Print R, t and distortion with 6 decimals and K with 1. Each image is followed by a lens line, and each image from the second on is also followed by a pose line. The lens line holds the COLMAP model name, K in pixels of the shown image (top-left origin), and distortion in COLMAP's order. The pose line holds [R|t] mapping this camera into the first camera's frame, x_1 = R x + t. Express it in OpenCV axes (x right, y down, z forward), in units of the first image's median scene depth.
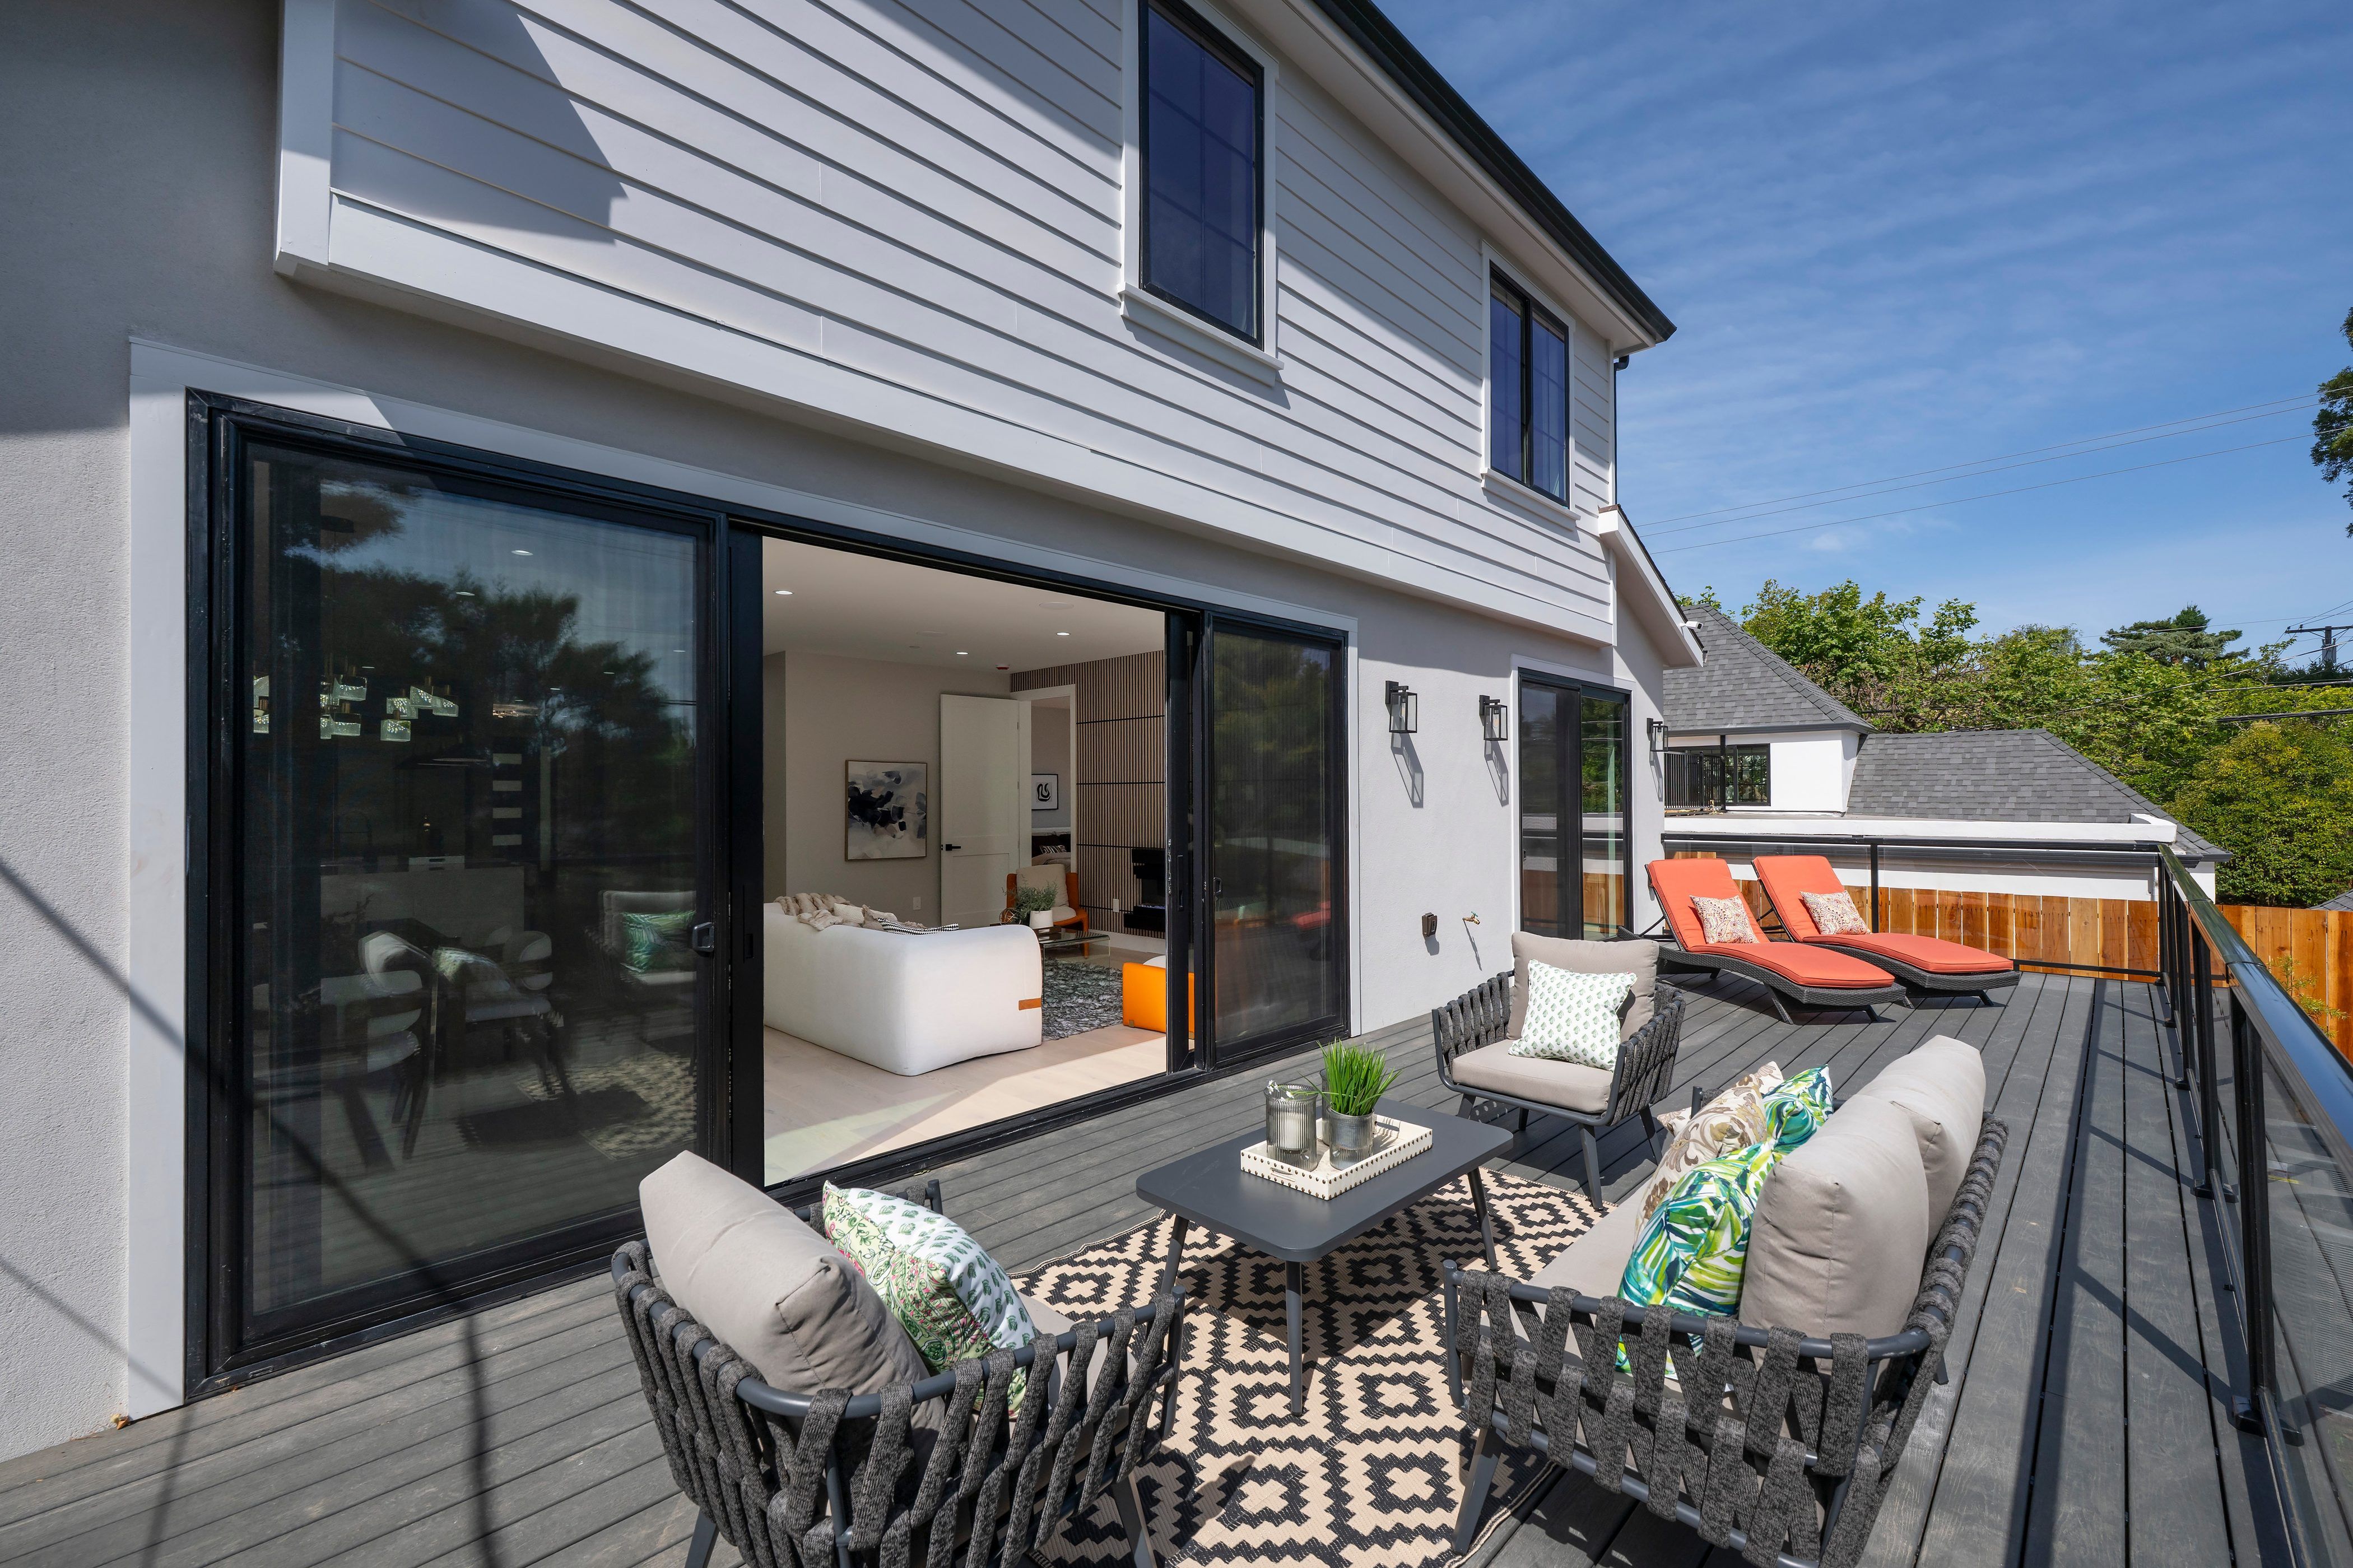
lens RADIAL K [[965.3, 0, 1183.4], [0, 965.3, 778.0], [0, 0, 1]] dist [0.004034, 0.000326]
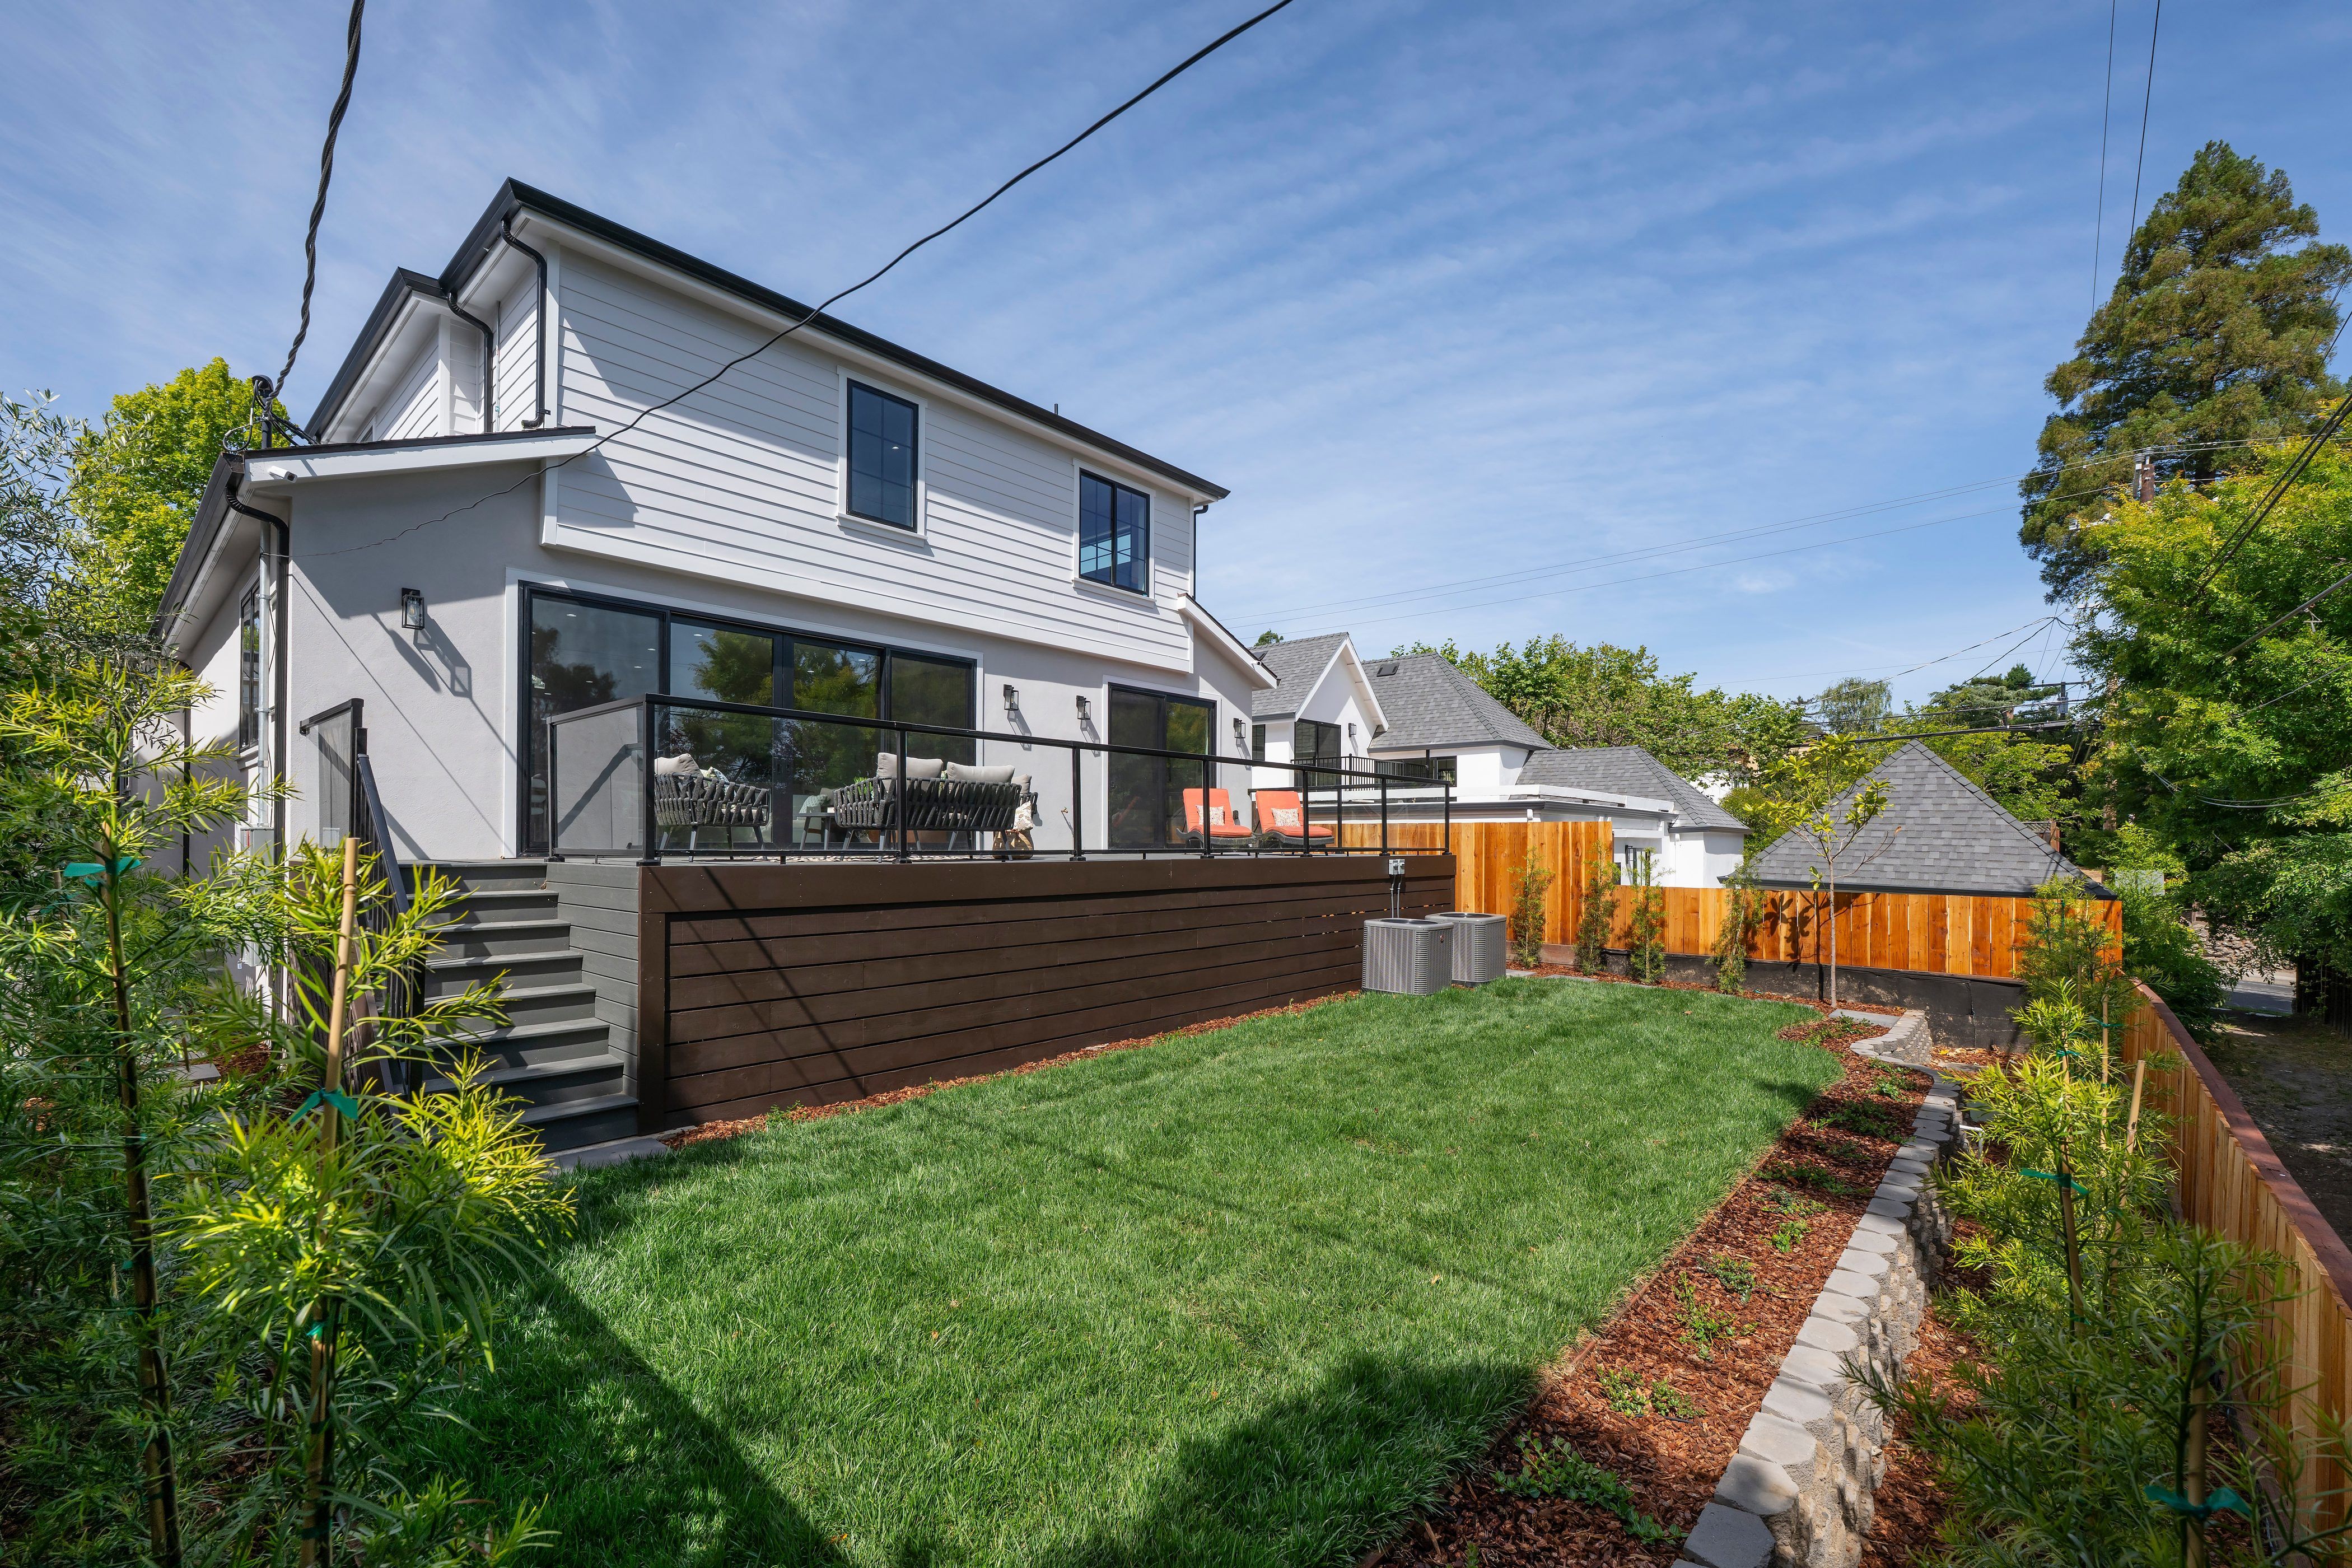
lens RADIAL K [[982.6, 0, 1193.8], [0, 982.6, 828.2], [0, 0, 1]] dist [0.002376, 0.000307]
pose [[0.998851, 0.007456, 0.047342, 0.443108], [-0.007665, 0.999962, 0.004226, 0.162496], [-0.047309, -0.004584, 0.998870, -0.932206]]
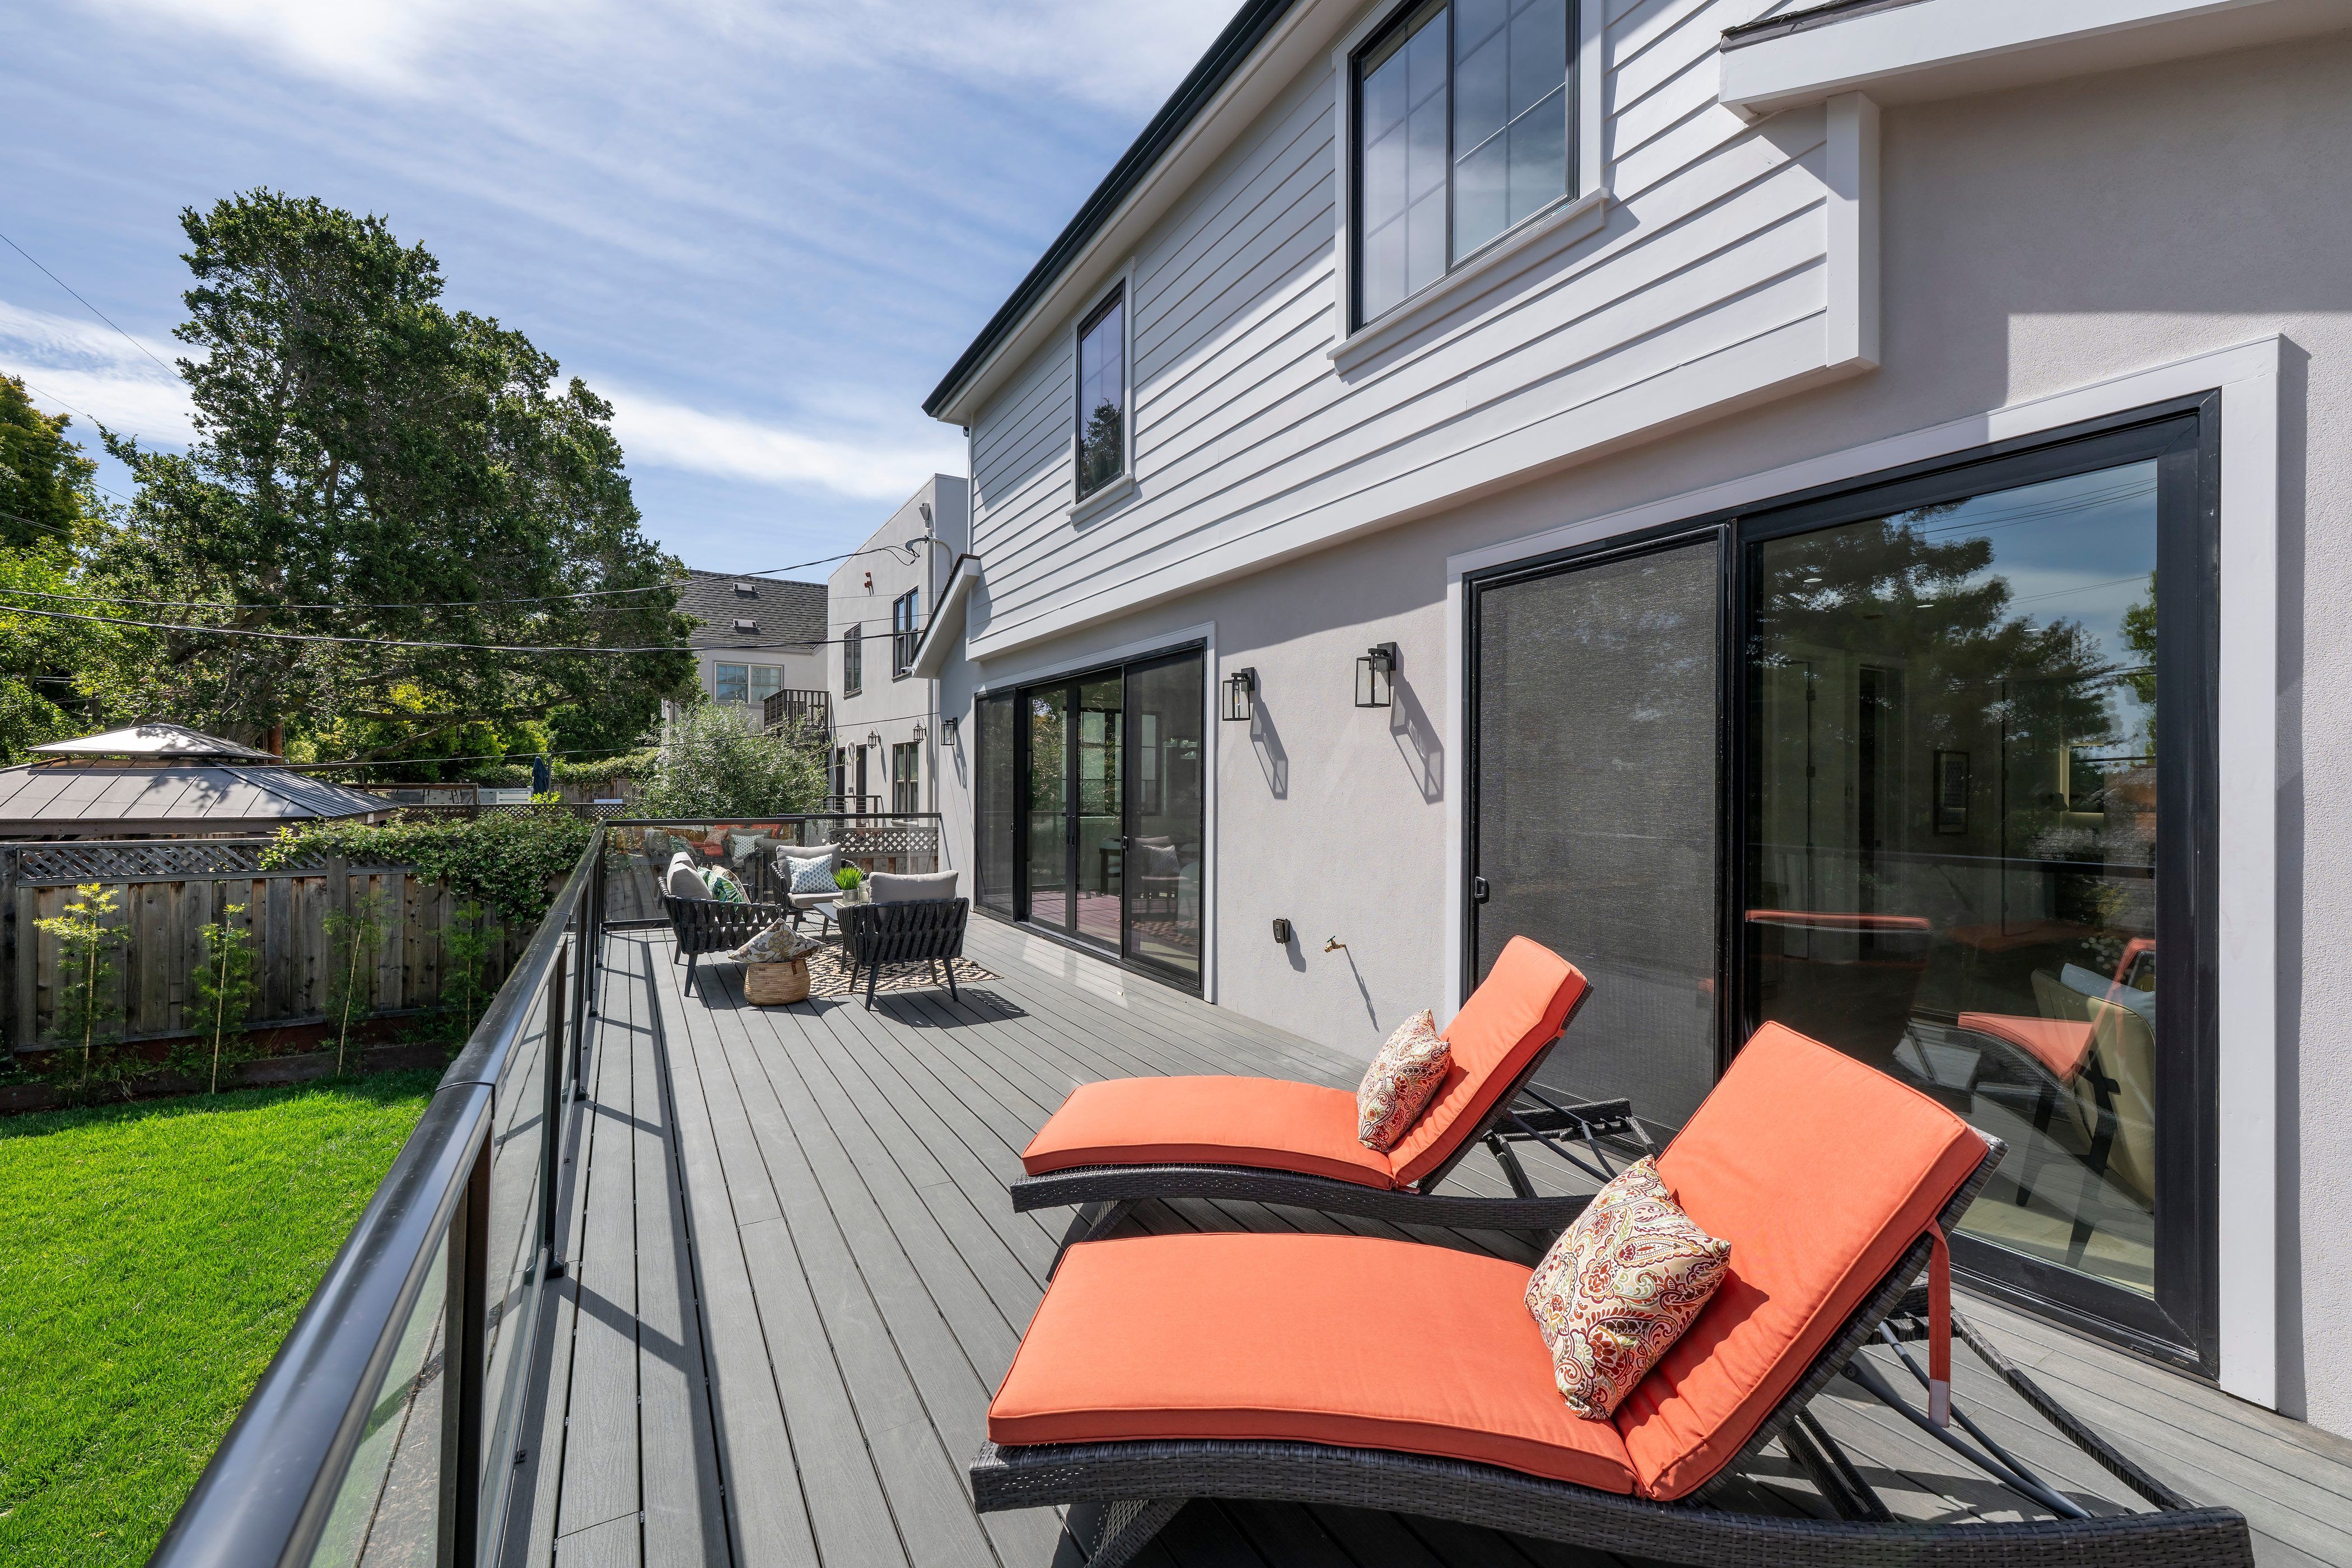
lens RADIAL K [[932.4, 0, 1181.6], [0, 932.4, 781.1], [0, 0, 1]] dist [0.002012, 0.000350]
pose [[-0.259587, -0.003782, -0.965712, 1.001490], [0.009240, 0.999937, -0.006400, 0.017432], [0.965676, -0.010584, -0.259535, 1.027673]]
